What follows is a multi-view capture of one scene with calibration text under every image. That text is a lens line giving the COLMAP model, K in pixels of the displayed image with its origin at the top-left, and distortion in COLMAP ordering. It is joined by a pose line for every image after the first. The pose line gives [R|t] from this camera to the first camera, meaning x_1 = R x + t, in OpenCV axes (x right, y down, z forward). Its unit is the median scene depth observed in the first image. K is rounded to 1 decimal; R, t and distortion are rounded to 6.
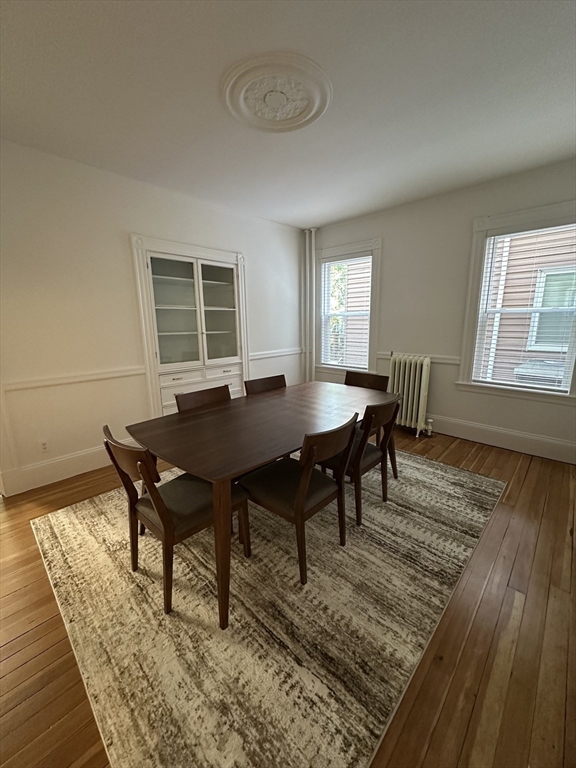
lens RADIAL K [[307.1, 0, 290.5], [0, 307.1, 385.2], [0, 0, 1]] dist [0.000054, 0.000443]
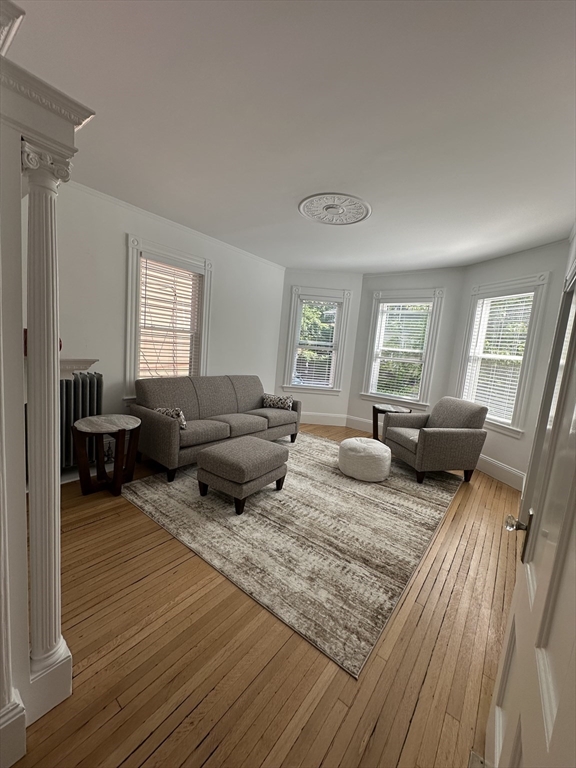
lens RADIAL K [[307.1, 0, 295.7], [0, 307.1, 383.7], [0, 0, 1]] dist [0.000054, 0.000443]
pose [[0.989194, 0.077786, 0.124279, -0.336359], [-0.067770, 0.994252, -0.082887, 0.080196], [-0.130012, 0.073569, 0.988779, -0.404574]]
